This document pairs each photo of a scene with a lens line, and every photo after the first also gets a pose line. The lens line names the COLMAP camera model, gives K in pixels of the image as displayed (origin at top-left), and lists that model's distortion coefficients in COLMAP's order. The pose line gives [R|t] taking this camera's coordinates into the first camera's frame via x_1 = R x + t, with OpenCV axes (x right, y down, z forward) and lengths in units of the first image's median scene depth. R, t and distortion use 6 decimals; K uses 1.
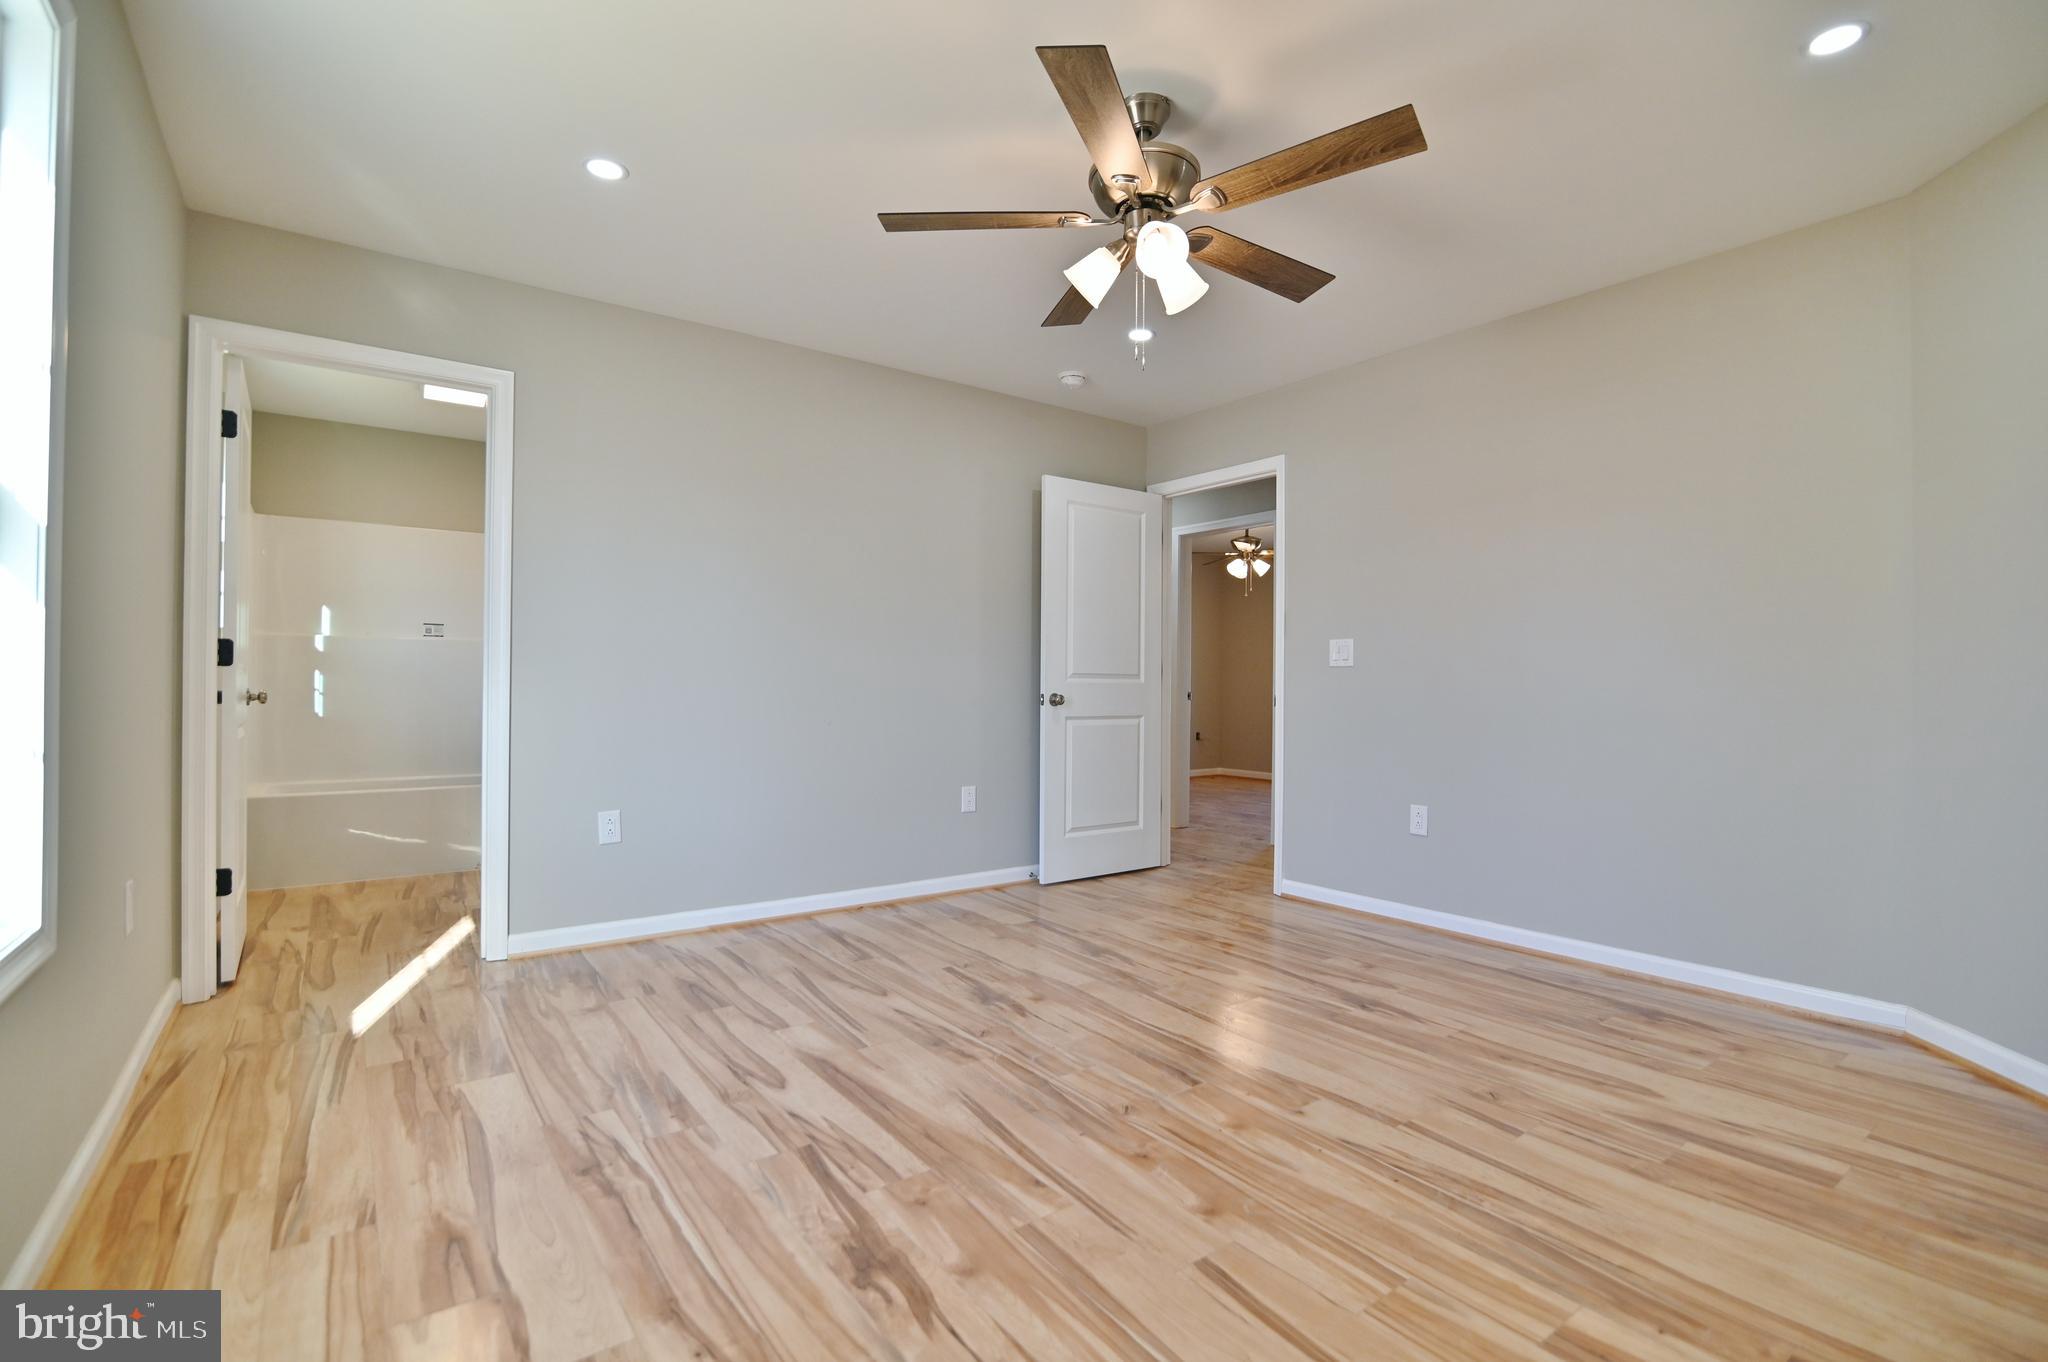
lens RADIAL K [[932.6, 0, 1025.9], [0, 932.6, 680.1], [0, 0, 1]] dist [-0.017680, 0.000450]
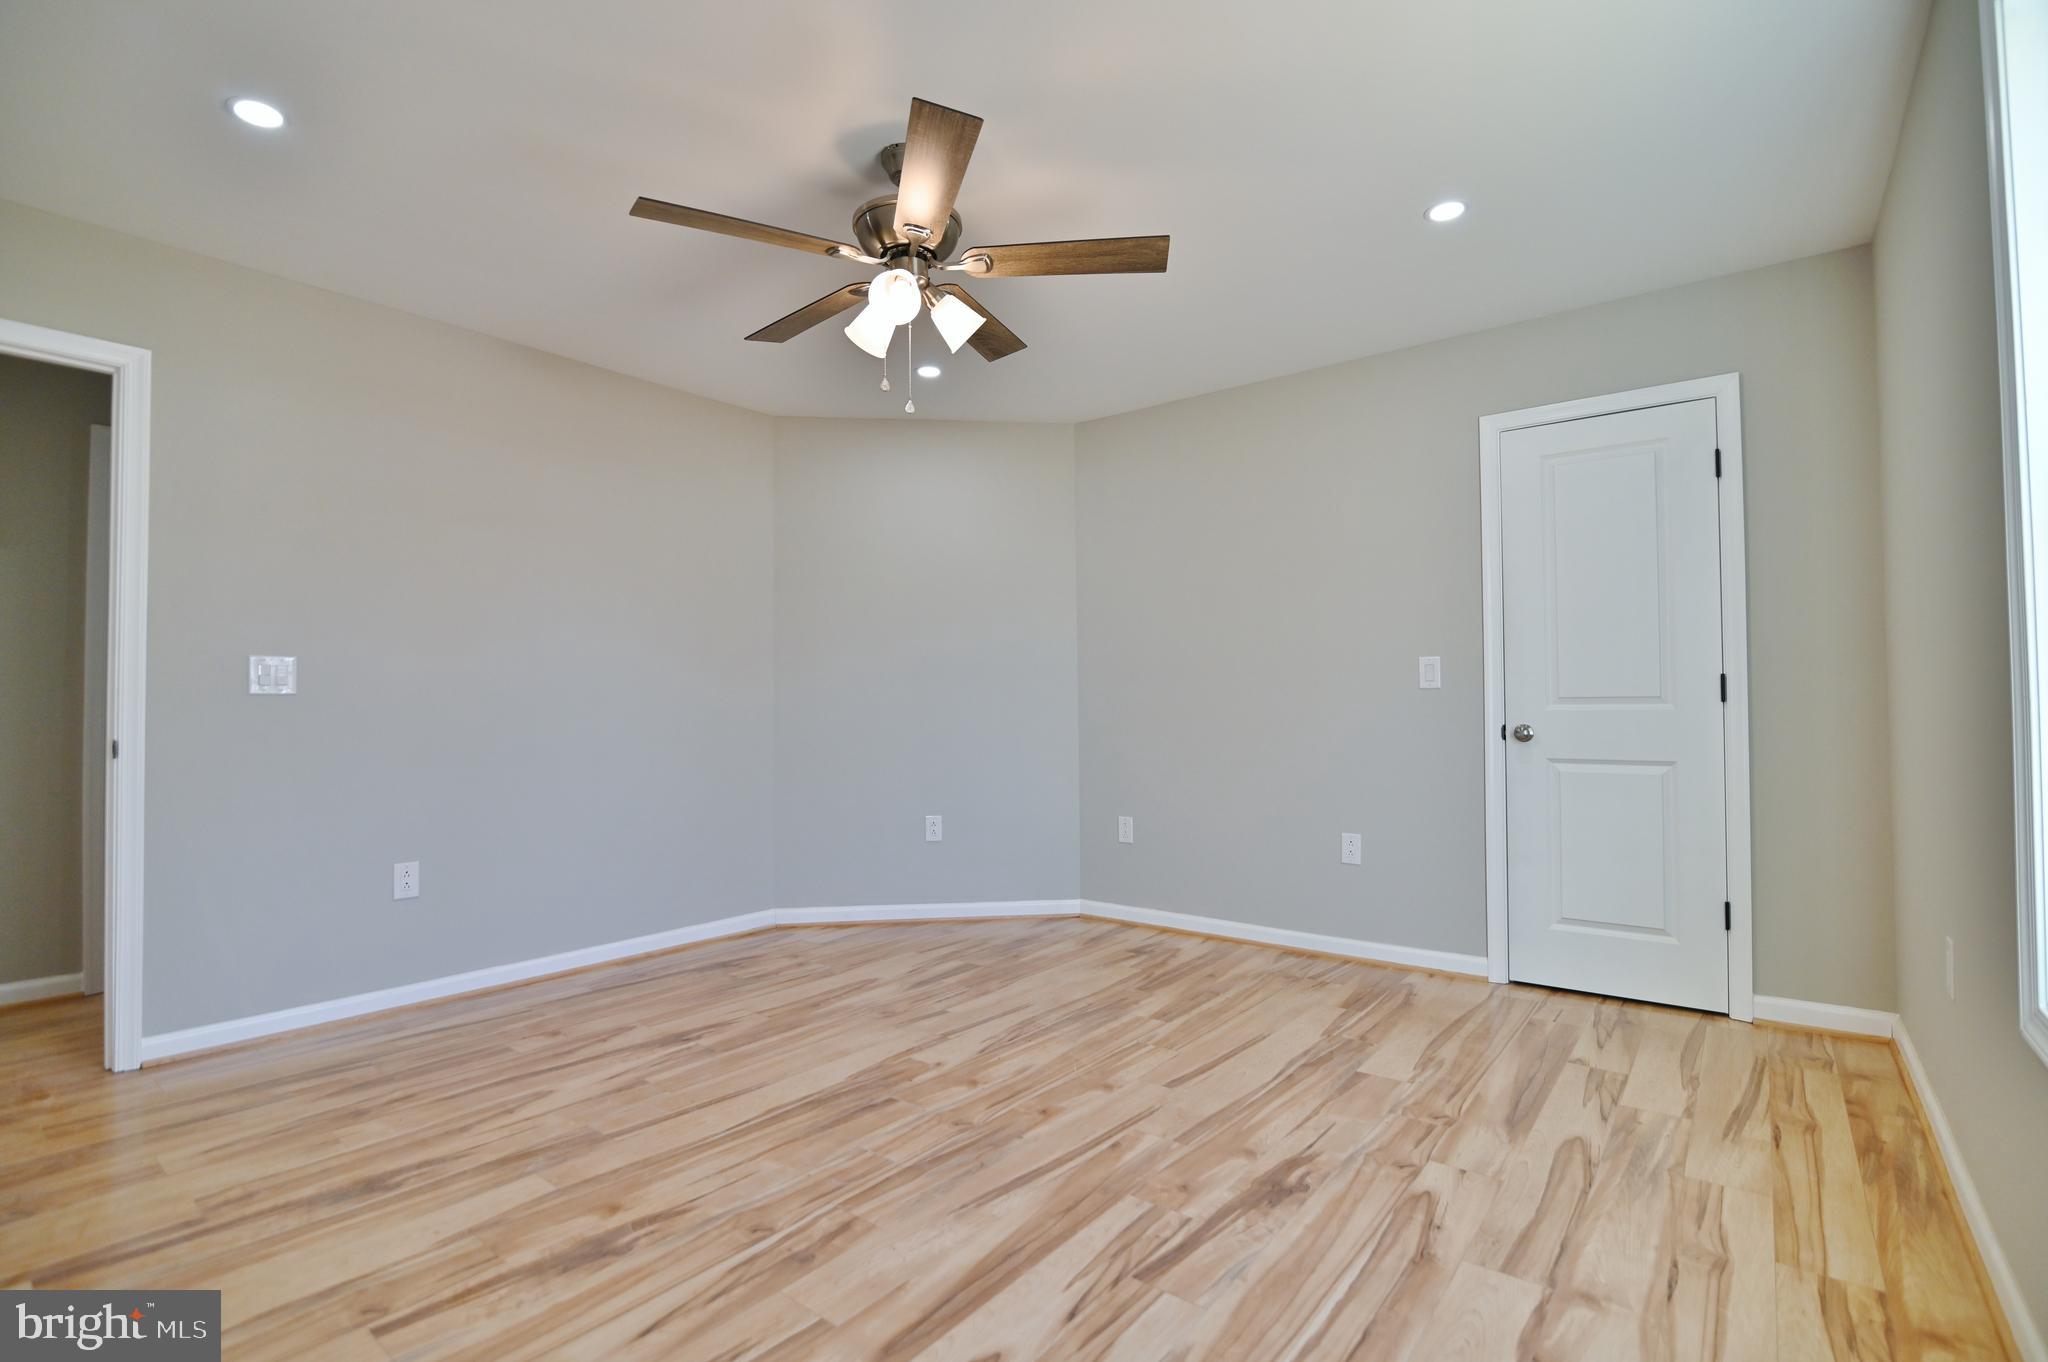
lens RADIAL K [[932.6, 0, 1025.9], [0, 932.6, 680.1], [0, 0, 1]] dist [-0.017680, 0.000450]
pose [[-0.260016, 0.023791, 0.965311, -0.815128], [-0.000452, 0.999693, -0.024760, -0.014846], [-0.965604, -0.006875, -0.259926, 1.041451]]
